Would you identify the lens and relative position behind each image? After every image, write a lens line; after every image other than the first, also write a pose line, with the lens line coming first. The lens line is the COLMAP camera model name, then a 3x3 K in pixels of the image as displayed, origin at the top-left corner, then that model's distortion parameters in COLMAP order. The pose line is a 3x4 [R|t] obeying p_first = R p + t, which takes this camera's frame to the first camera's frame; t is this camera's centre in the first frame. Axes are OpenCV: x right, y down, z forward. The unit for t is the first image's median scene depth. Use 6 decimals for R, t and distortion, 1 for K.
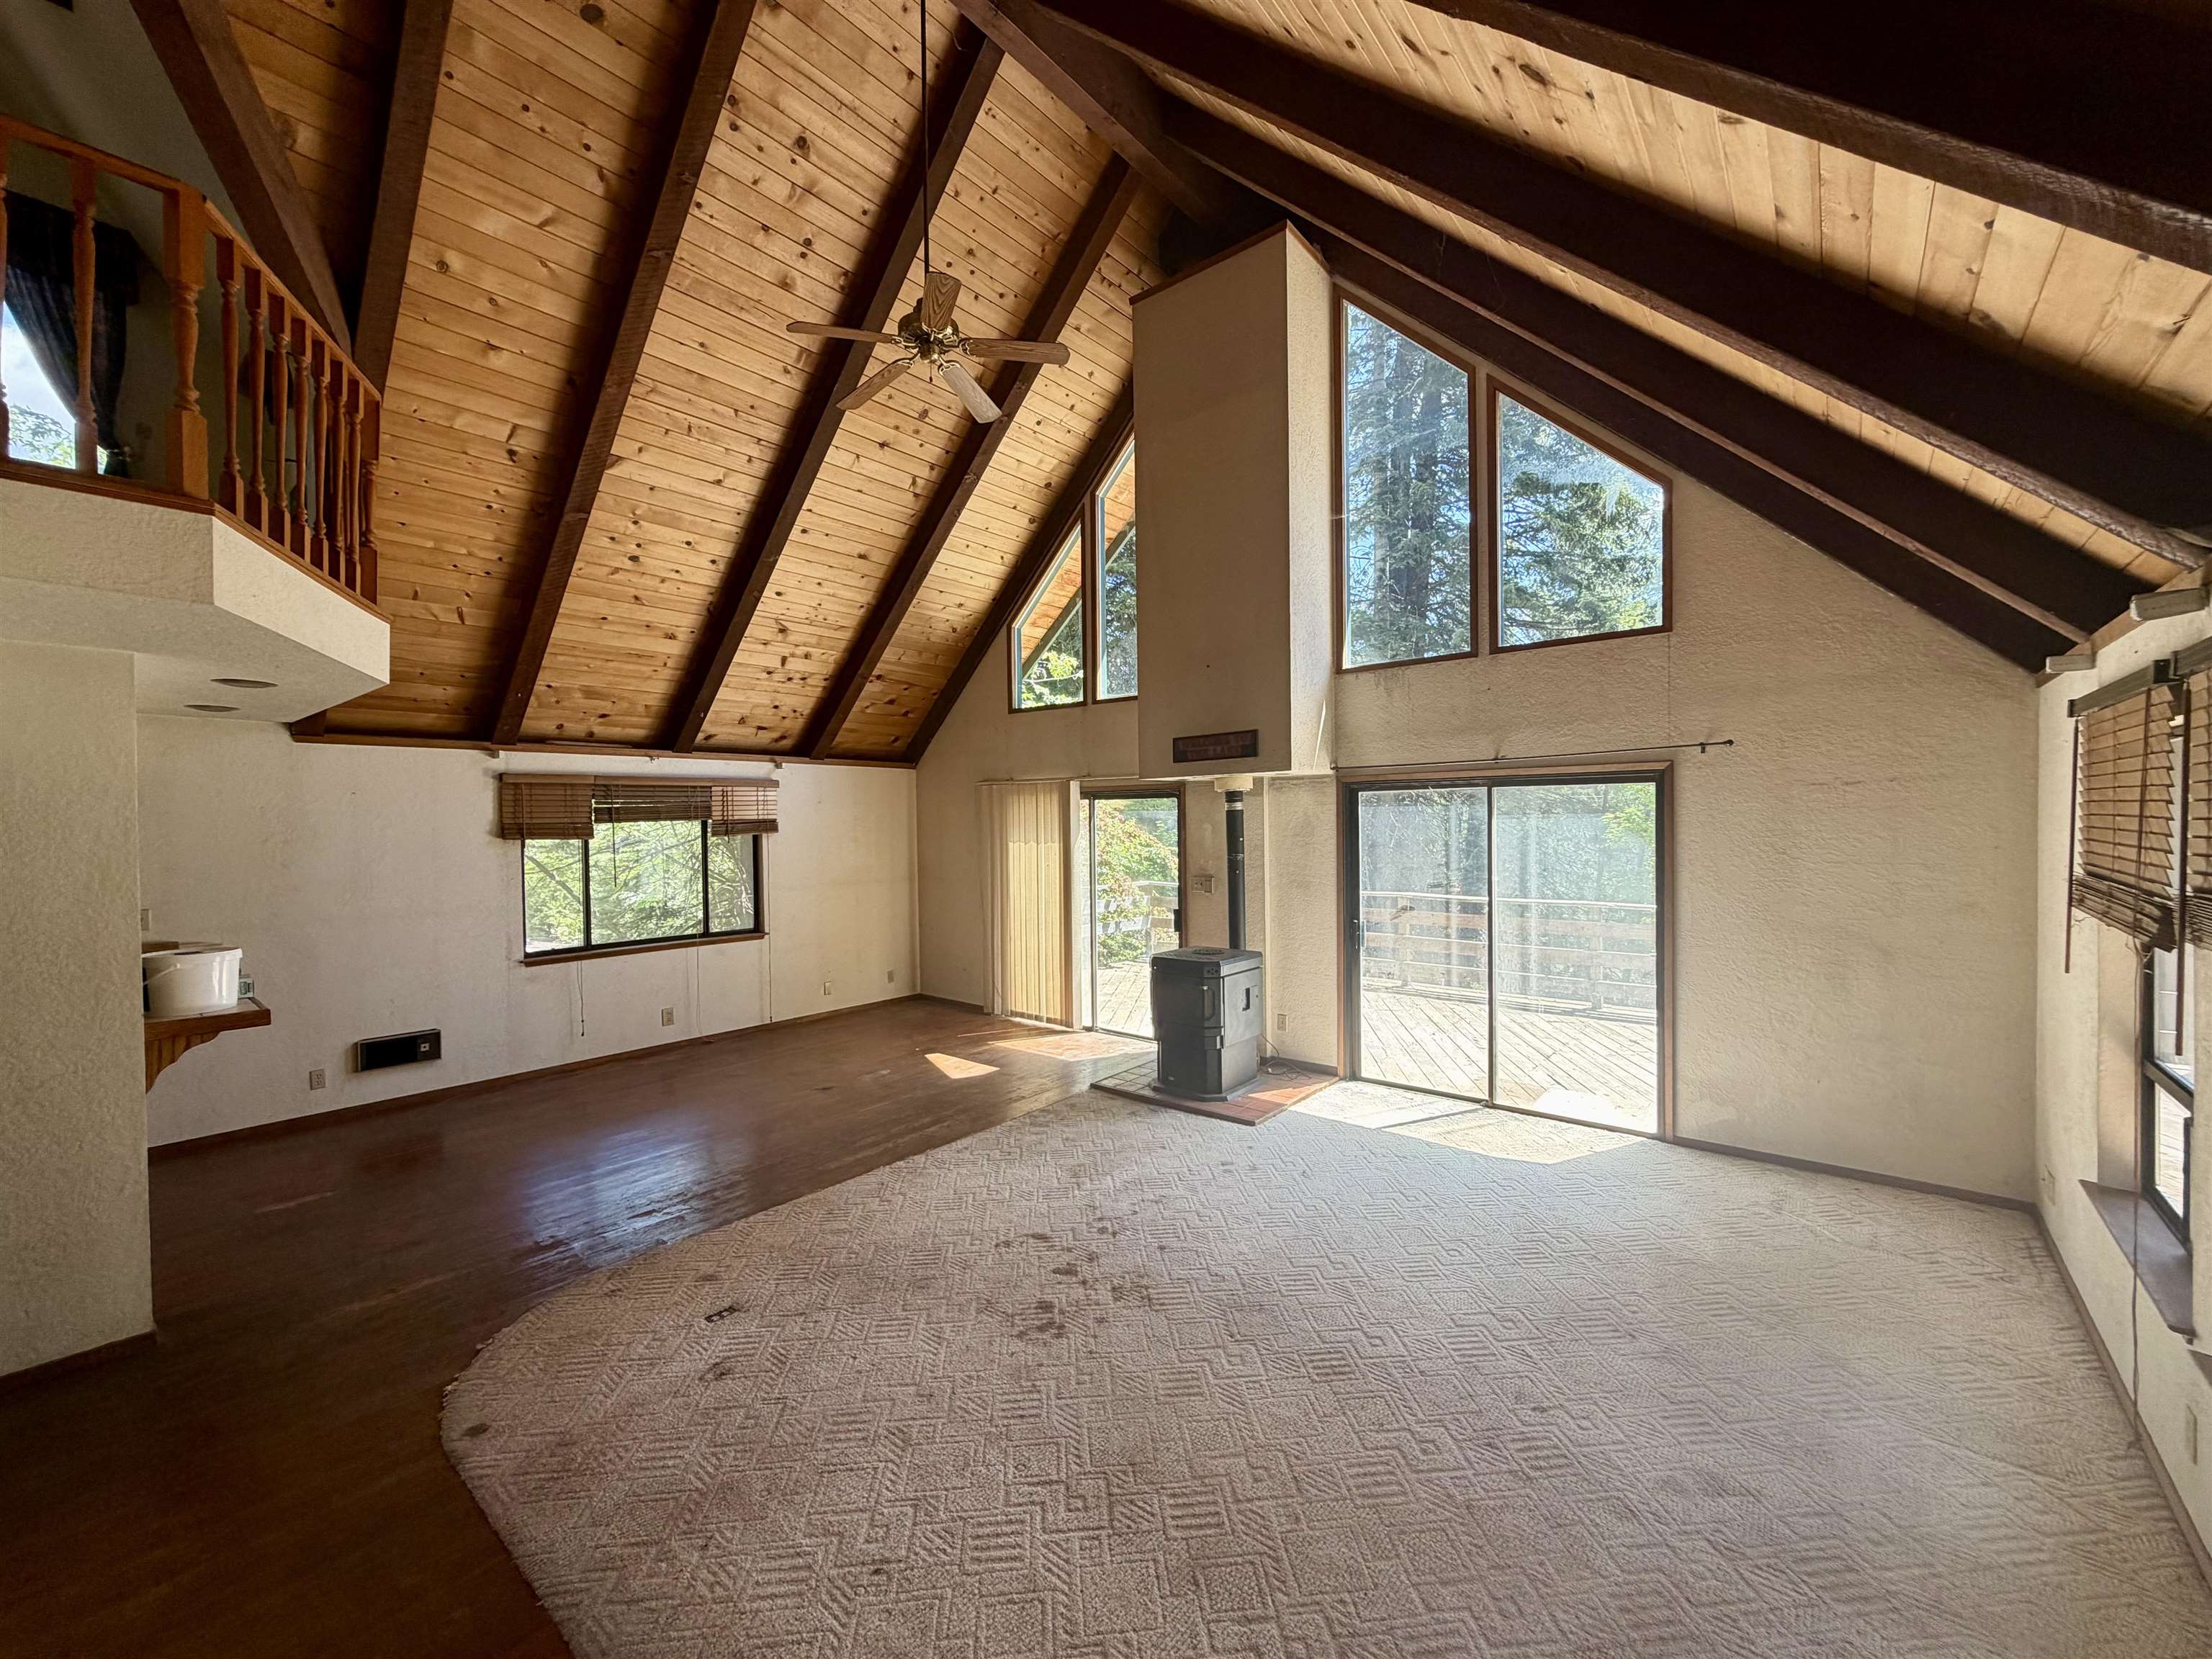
lens RADIAL K [[878.4, 0, 1099.1], [0, 878.4, 829.4], [0, 0, 1]] dist [0.000384, -0.000174]
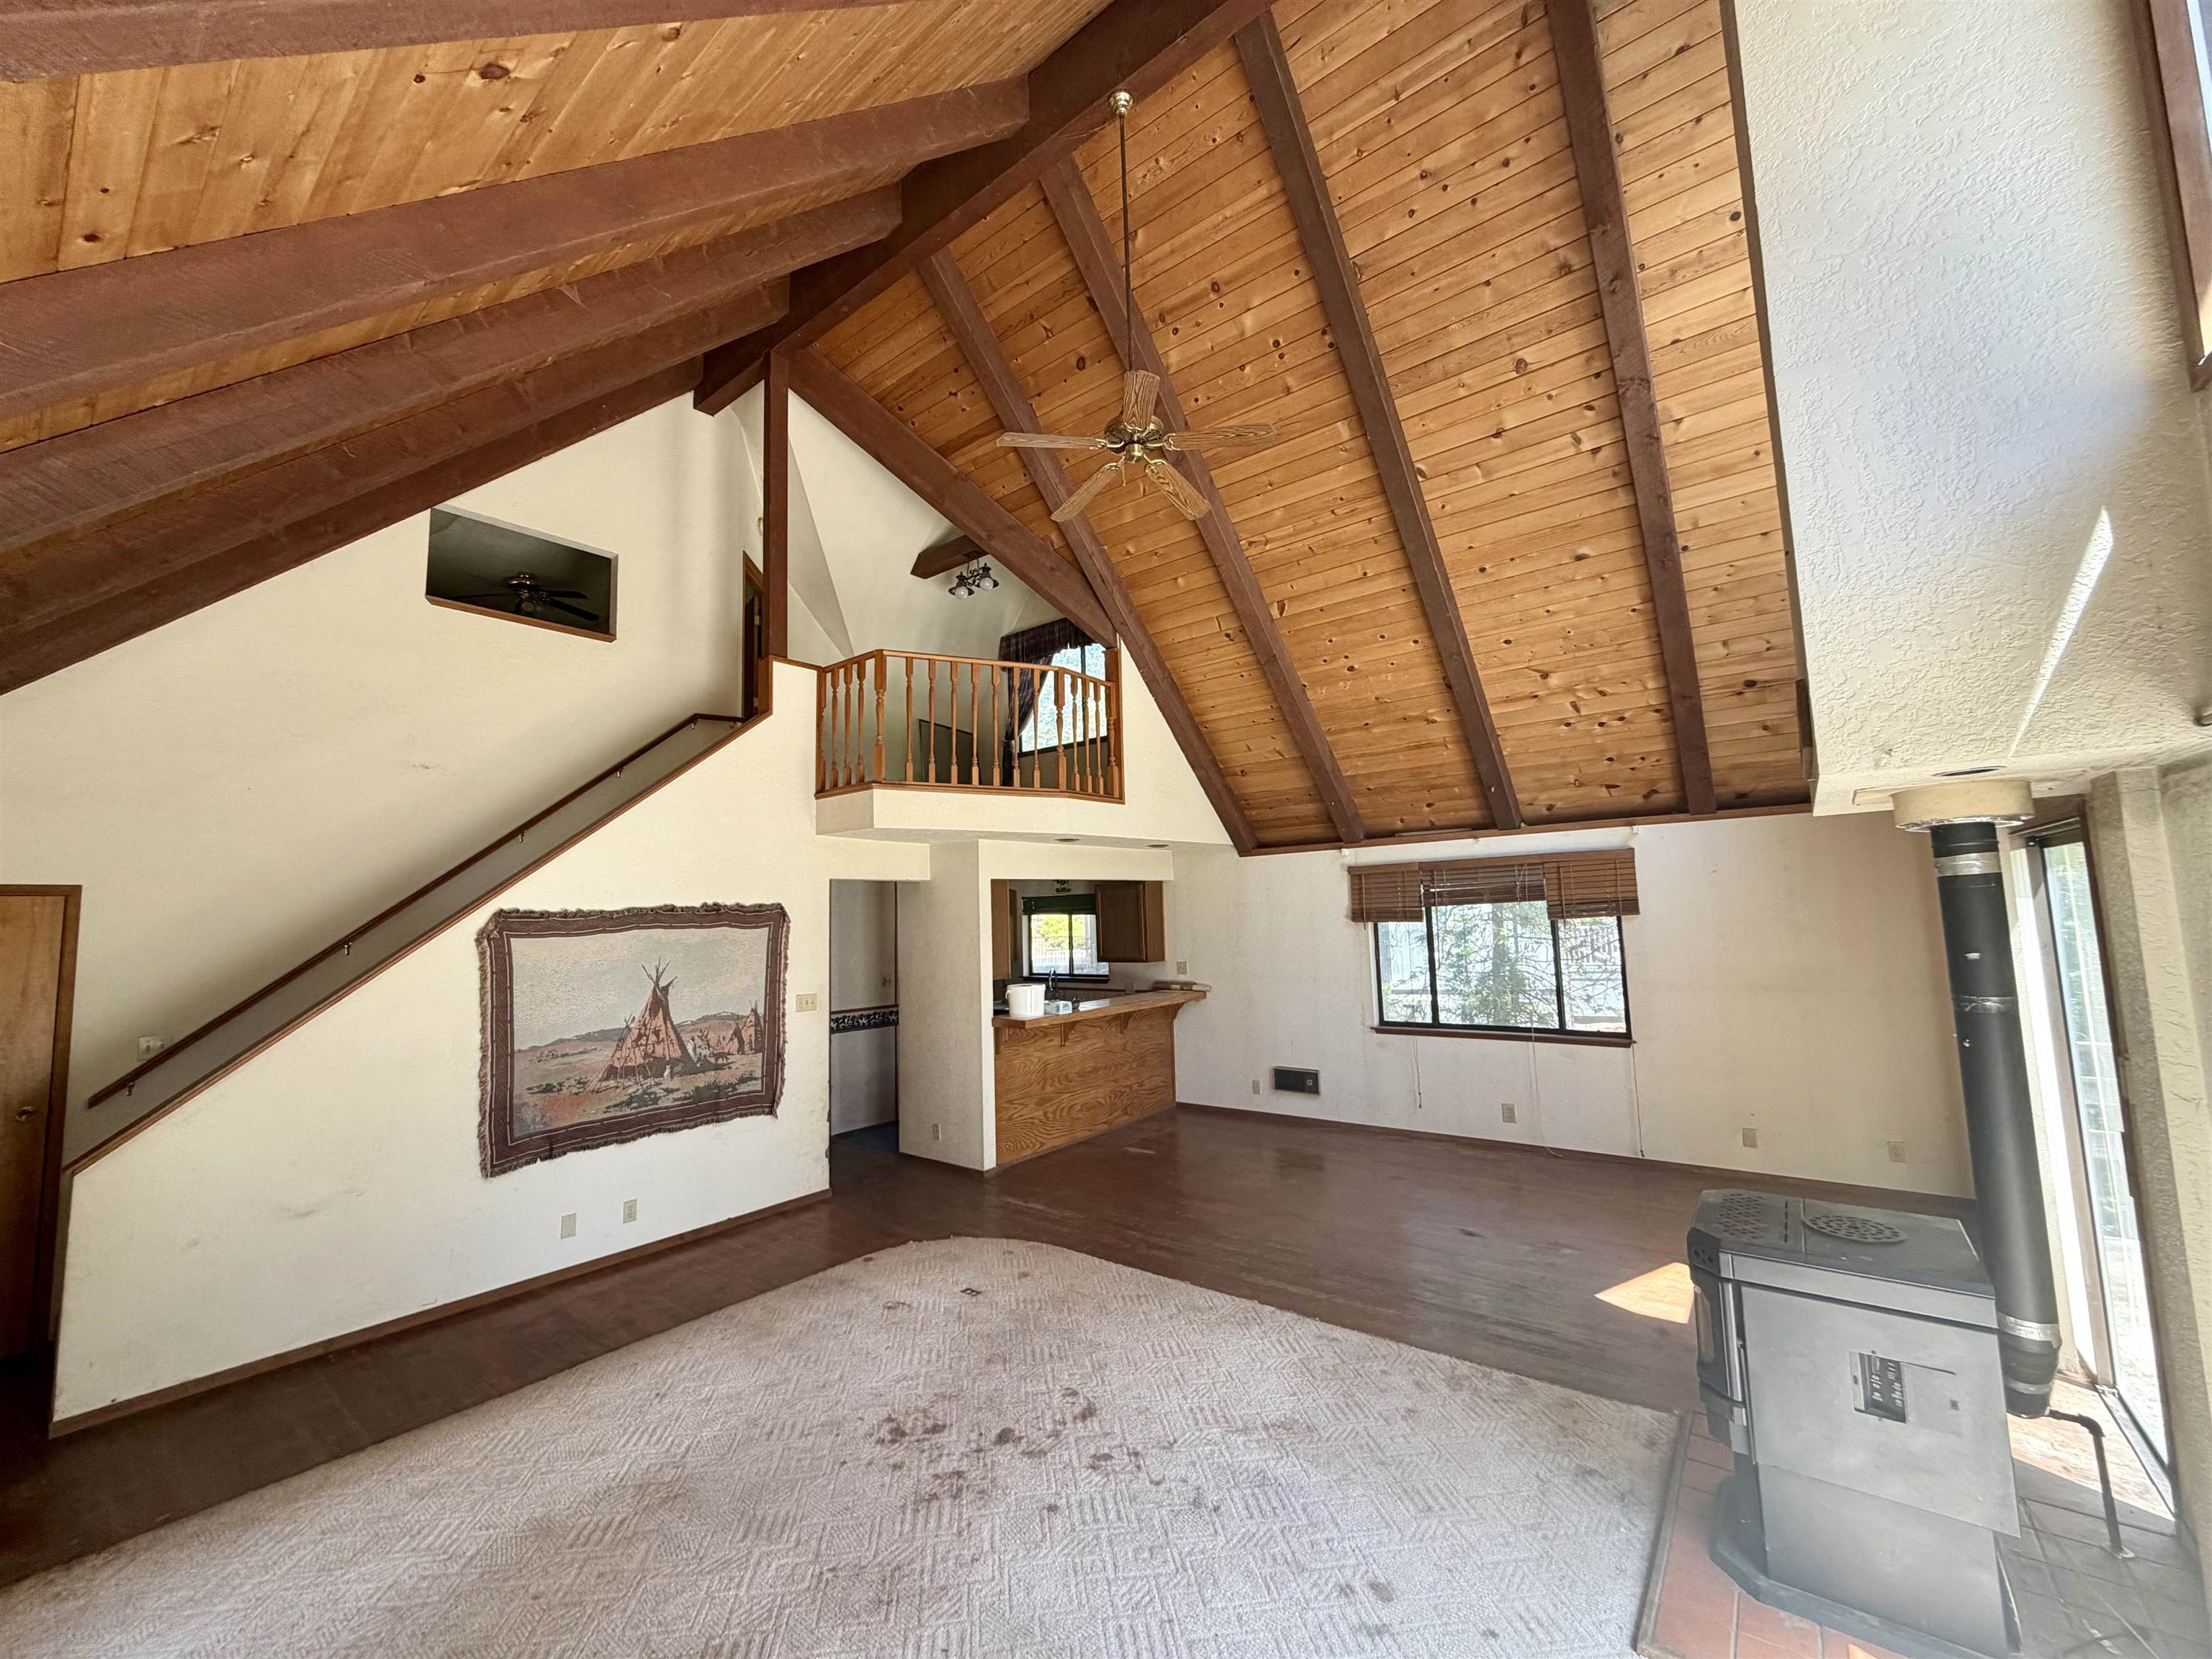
lens RADIAL K [[878.4, 0, 1099.7], [0, 878.4, 825.9], [0, 0, 1]] dist [0.000384, -0.000174]
pose [[0.029801, -0.092260, -0.995289, 0.546707], [0.020038, 0.995586, -0.091687, -0.016891], [0.999355, -0.017212, 0.031518, 0.651353]]
